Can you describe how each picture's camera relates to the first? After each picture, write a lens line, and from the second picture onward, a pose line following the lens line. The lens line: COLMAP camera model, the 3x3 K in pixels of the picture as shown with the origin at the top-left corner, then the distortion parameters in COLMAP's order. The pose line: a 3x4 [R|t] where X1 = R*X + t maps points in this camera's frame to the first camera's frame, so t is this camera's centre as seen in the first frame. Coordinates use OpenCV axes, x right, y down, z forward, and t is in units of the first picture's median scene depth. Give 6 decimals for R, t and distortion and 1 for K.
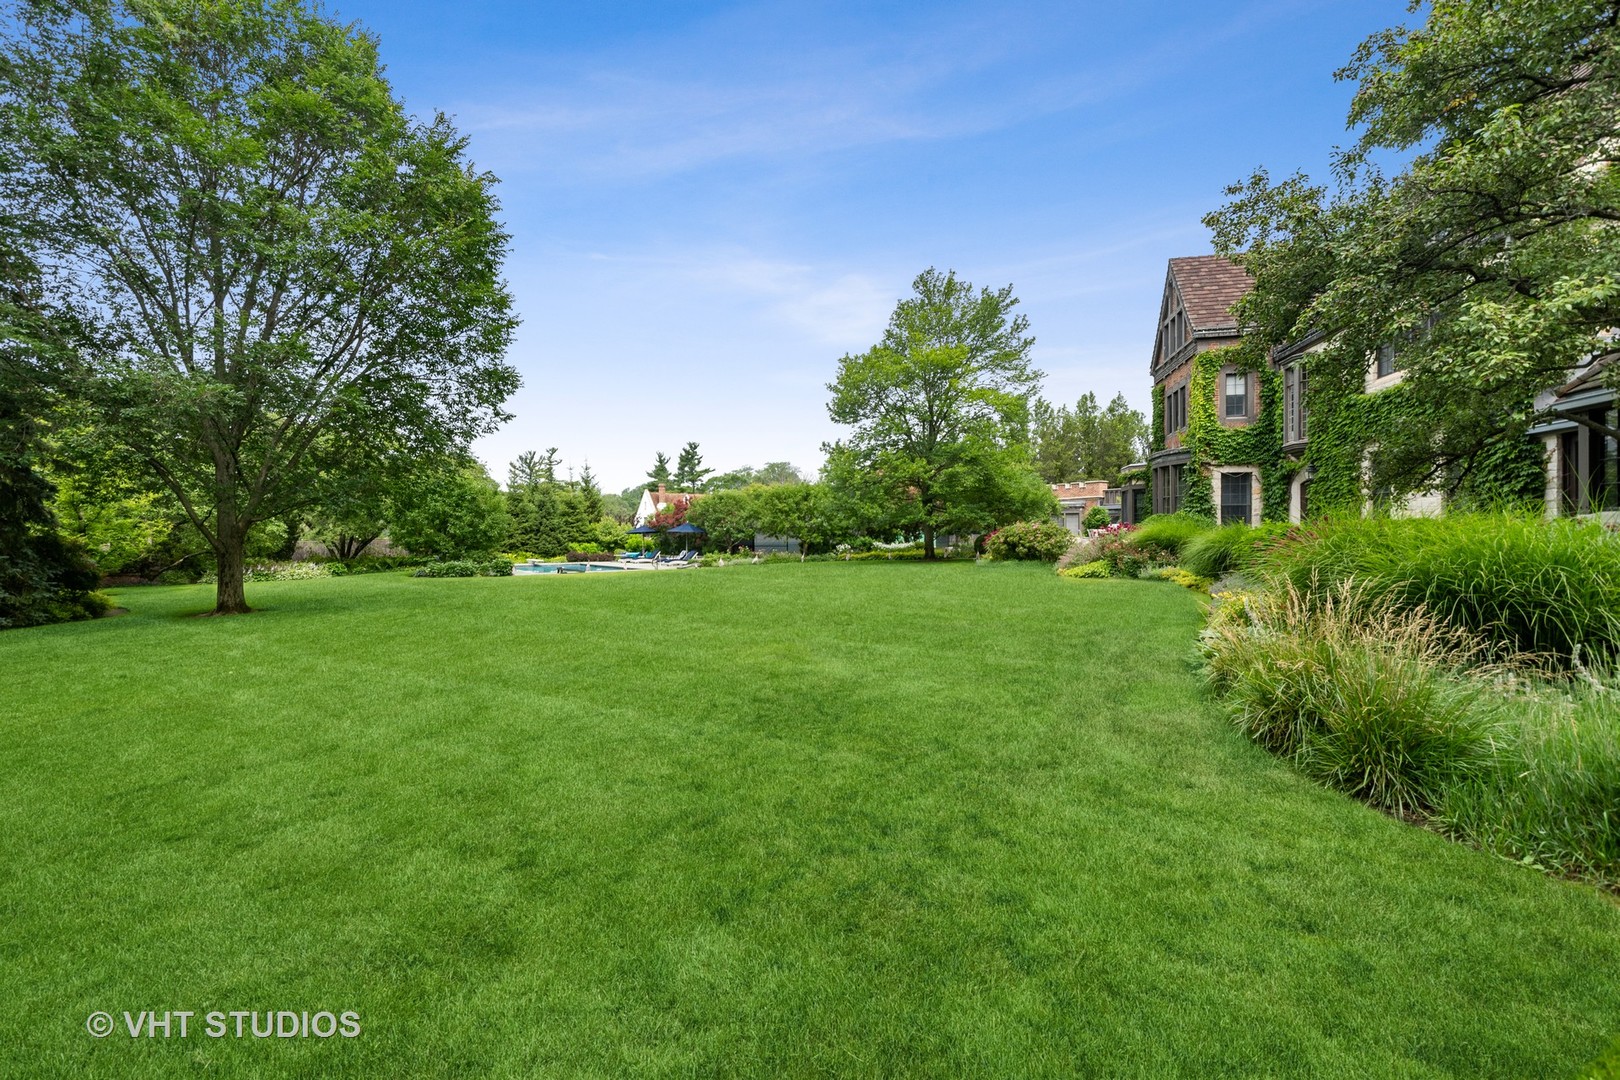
lens RADIAL K [[750.3, 0, 803.2], [0, 750.3, 510.2], [0, 0, 1]] dist [0.000923, 0.000167]
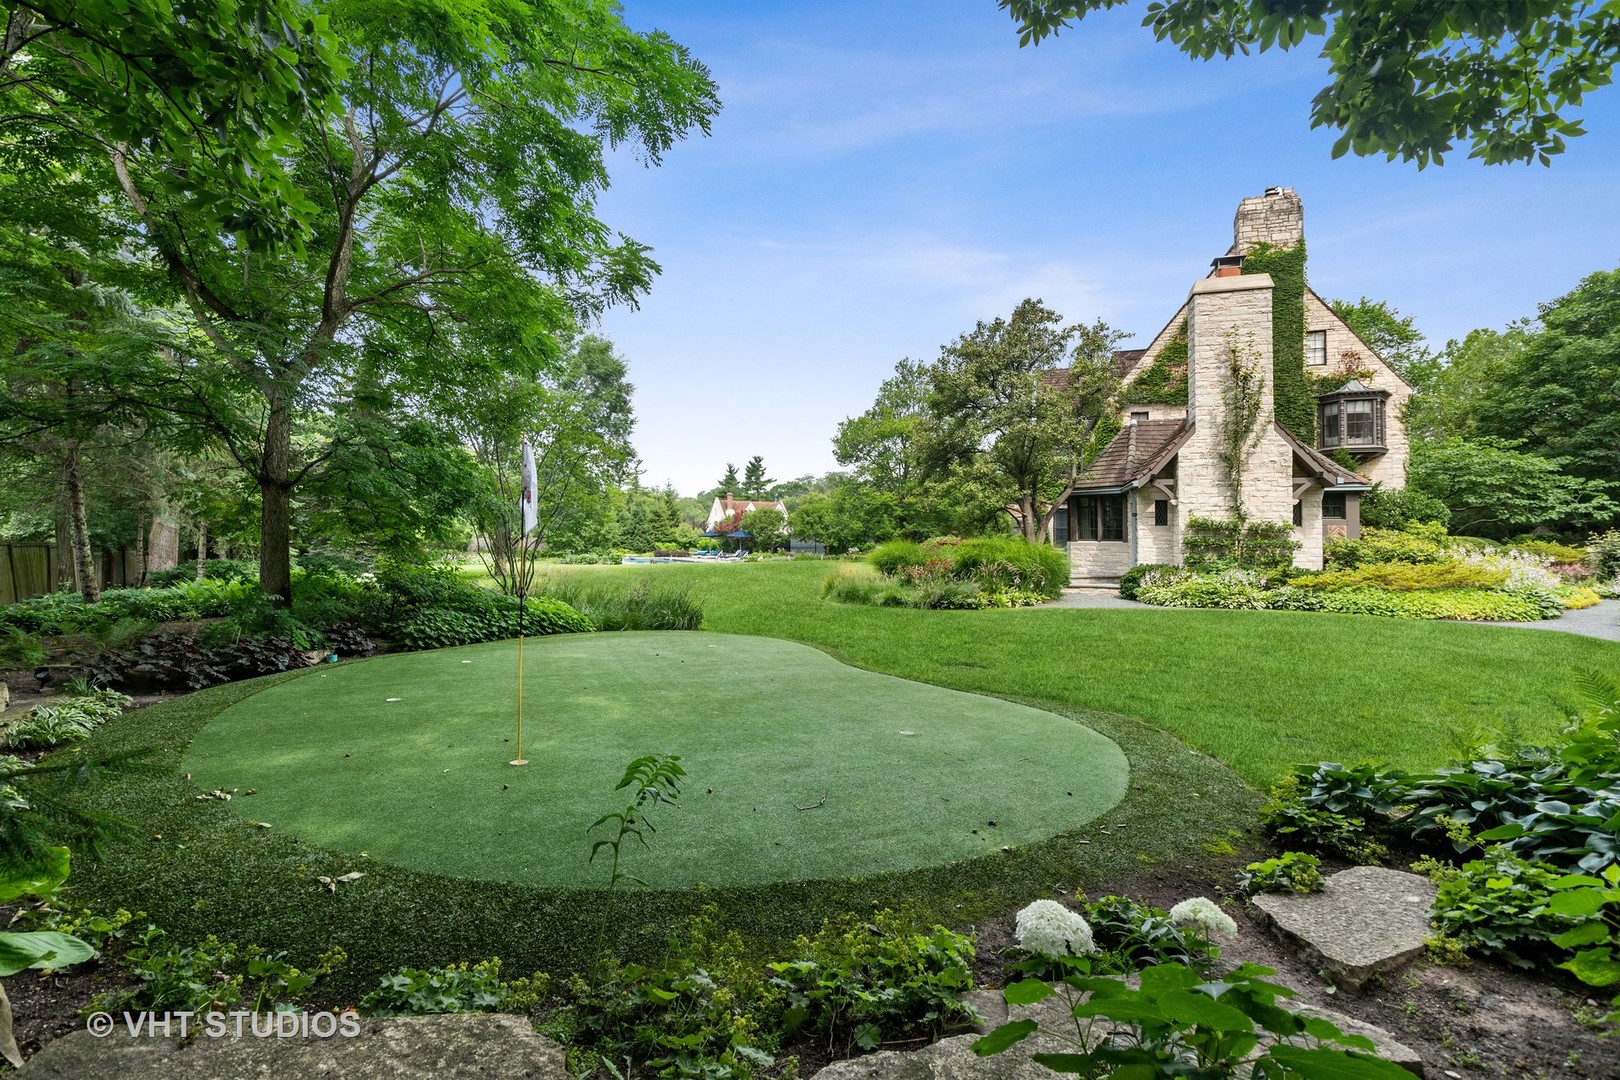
lens RADIAL K [[703.1, 0, 810.0], [0, 703.1, 540.0], [0, 0, 1]] dist [0.002289, 0.000229]
pose [[0.996815, 0.017513, -0.077805, 0.061893], [-0.014599, 0.999176, 0.037865, -0.013123], [0.078404, -0.036609, 0.996249, -0.236531]]
